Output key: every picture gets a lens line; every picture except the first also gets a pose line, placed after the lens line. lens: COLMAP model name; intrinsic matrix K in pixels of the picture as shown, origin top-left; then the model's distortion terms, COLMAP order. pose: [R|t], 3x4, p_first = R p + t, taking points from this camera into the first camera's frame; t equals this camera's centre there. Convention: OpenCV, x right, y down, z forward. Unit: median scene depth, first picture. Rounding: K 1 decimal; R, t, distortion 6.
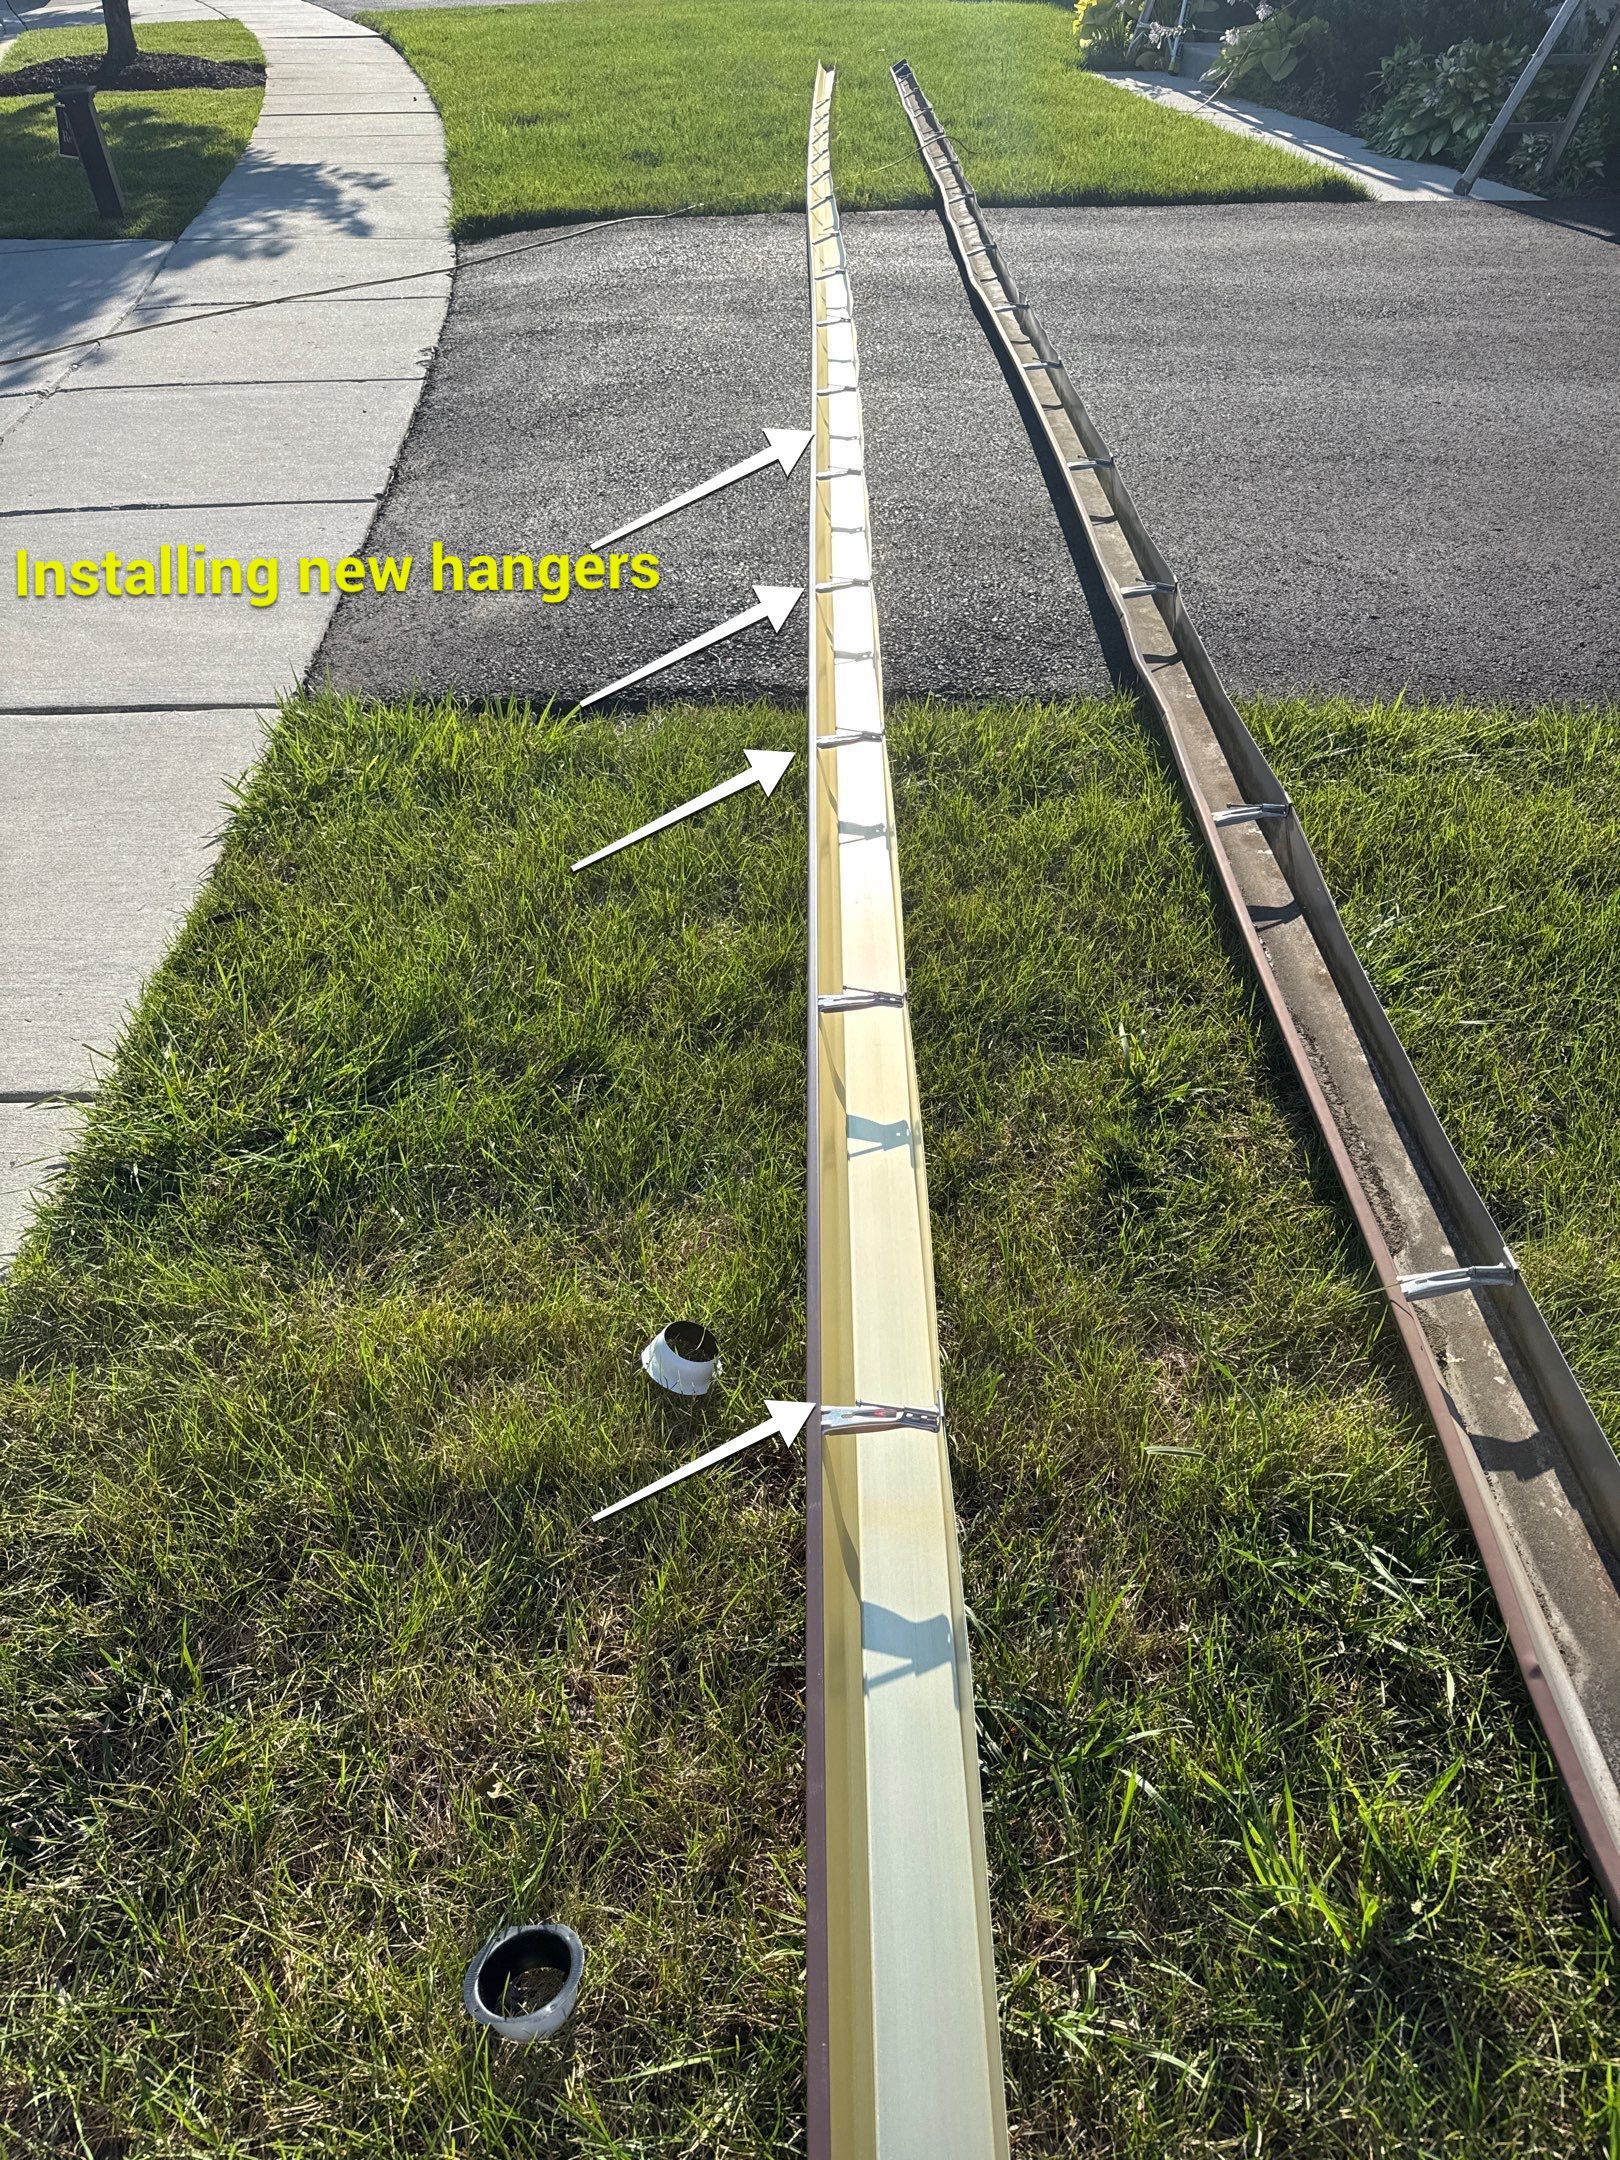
lens RADIAL K [[1543.4, 0, 810.0], [0, 1543.4, 1080.0], [0, 0, 1]] dist [0.004018, 0.001493]
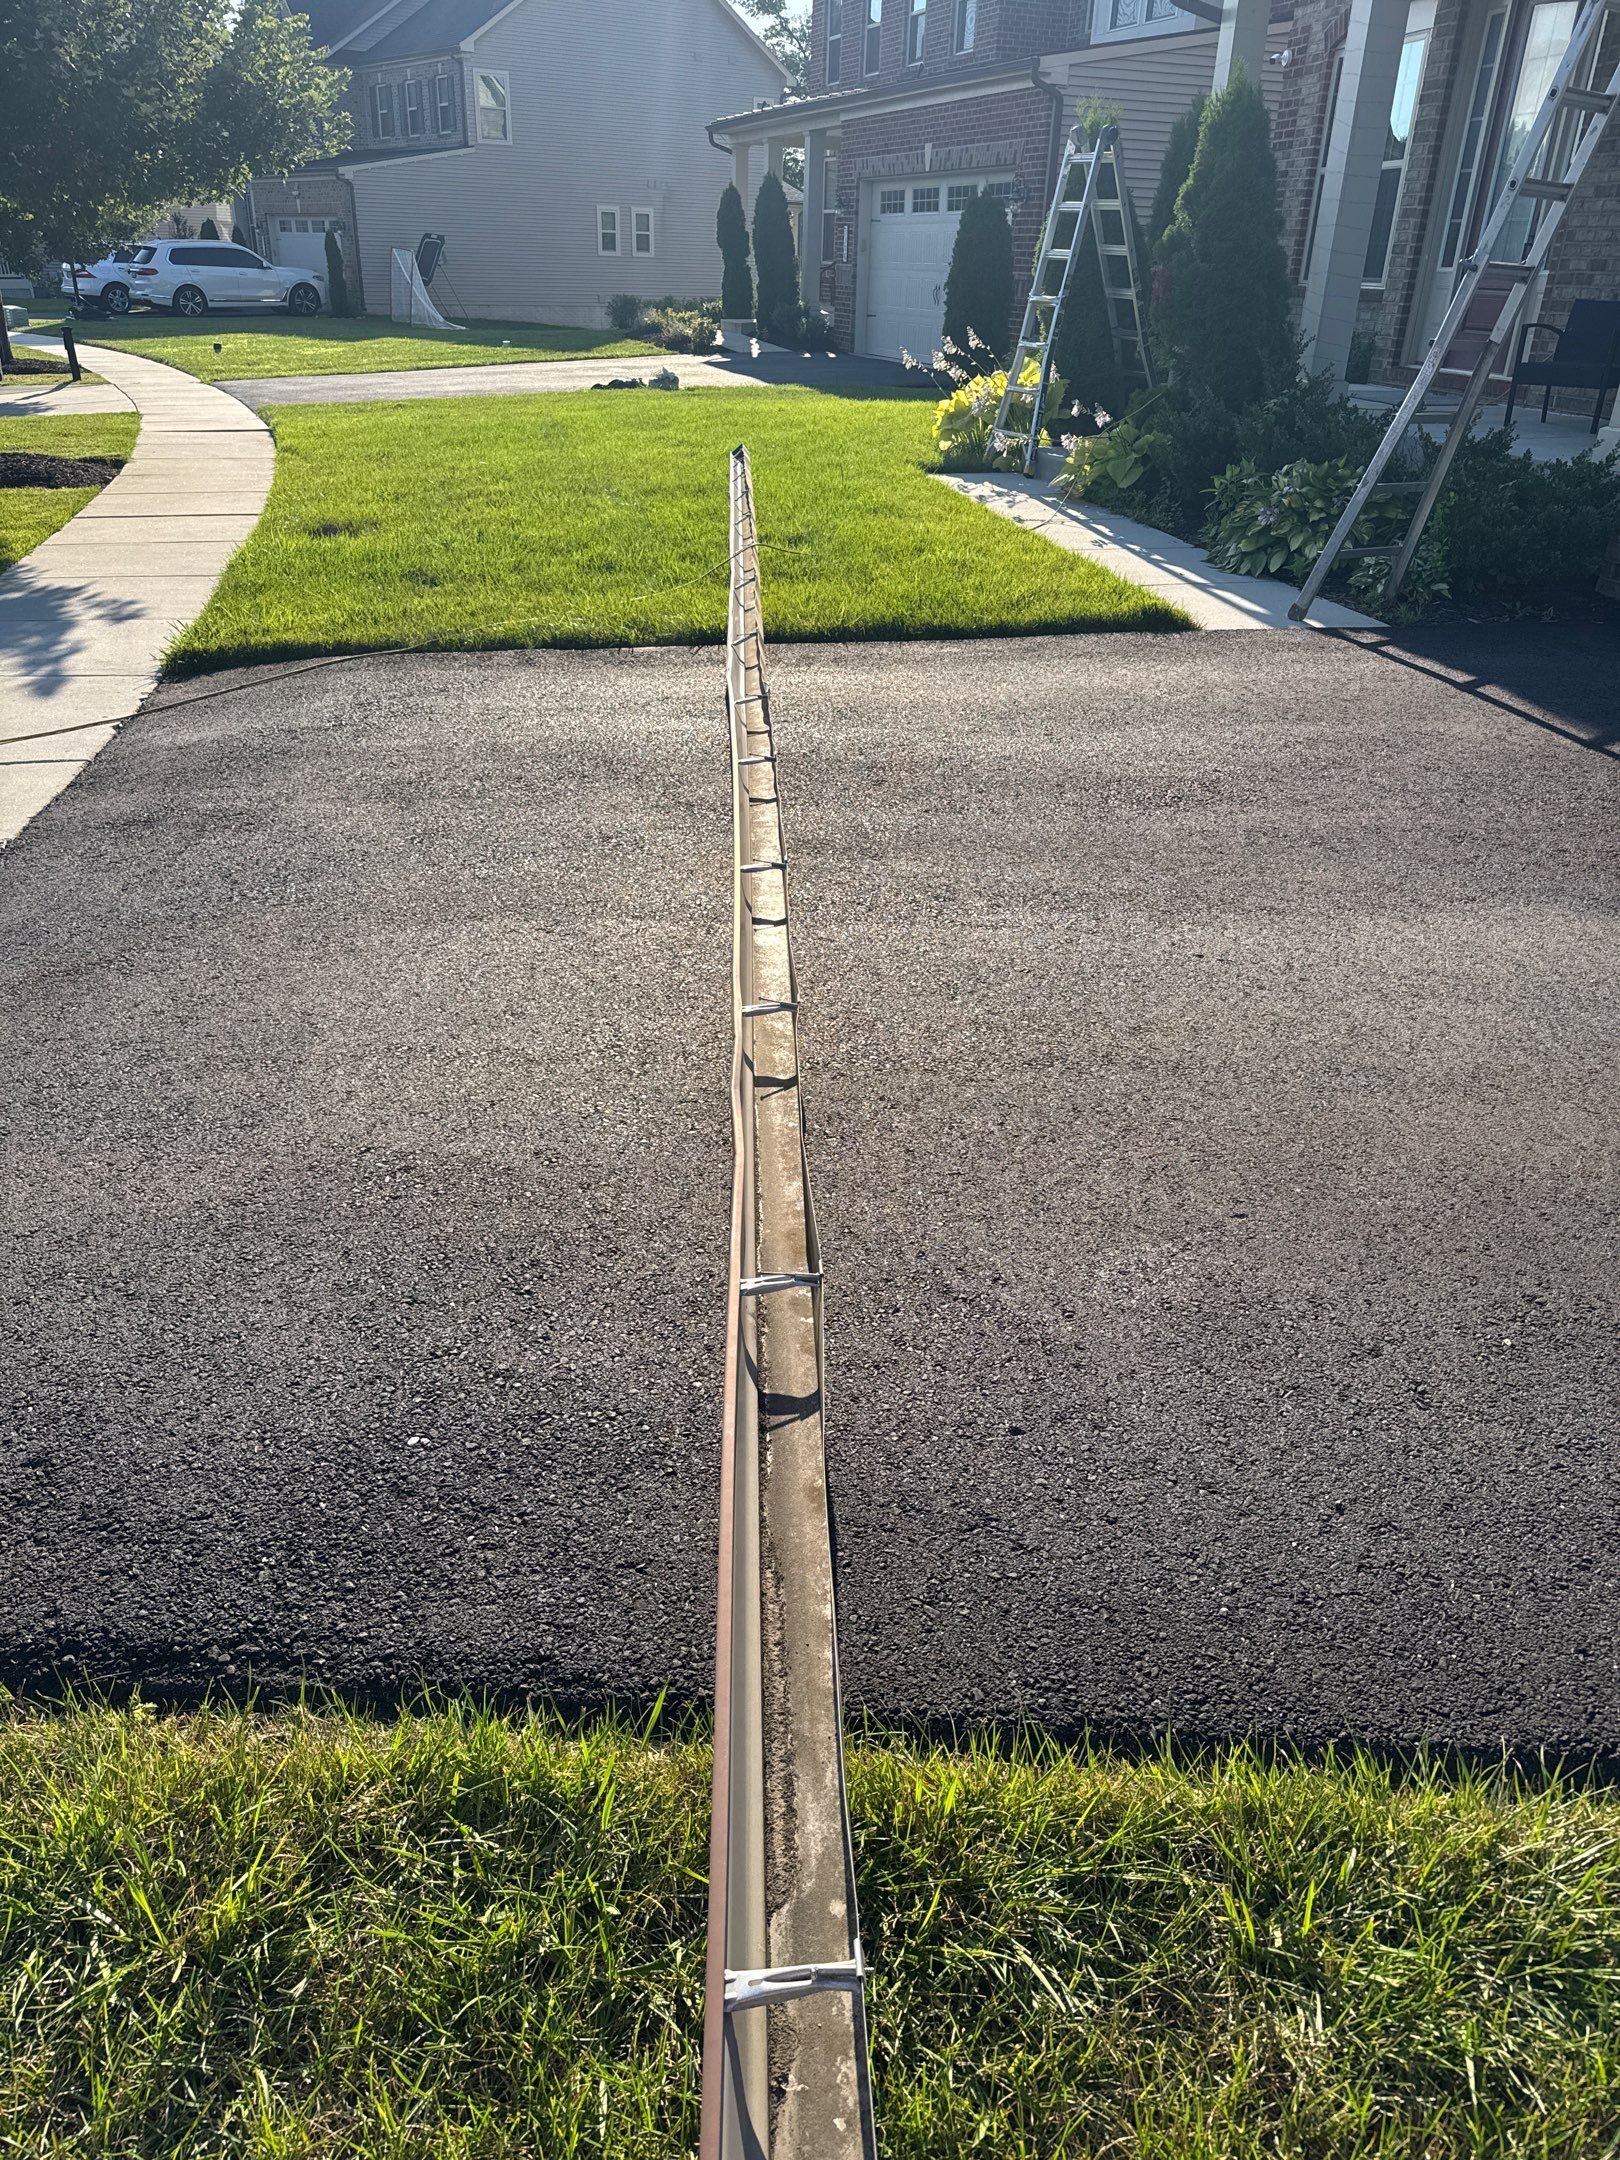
lens RADIAL K [[1509.4, 0, 810.0], [0, 1509.4, 1080.0], [0, 0, 1]] dist [0.192251, -0.421776]
pose [[0.999869, -0.006620, 0.014770, 0.122225], [0.009175, 0.983575, -0.180267, -0.147752], [-0.013334, 0.180379, 0.983507, 0.160504]]
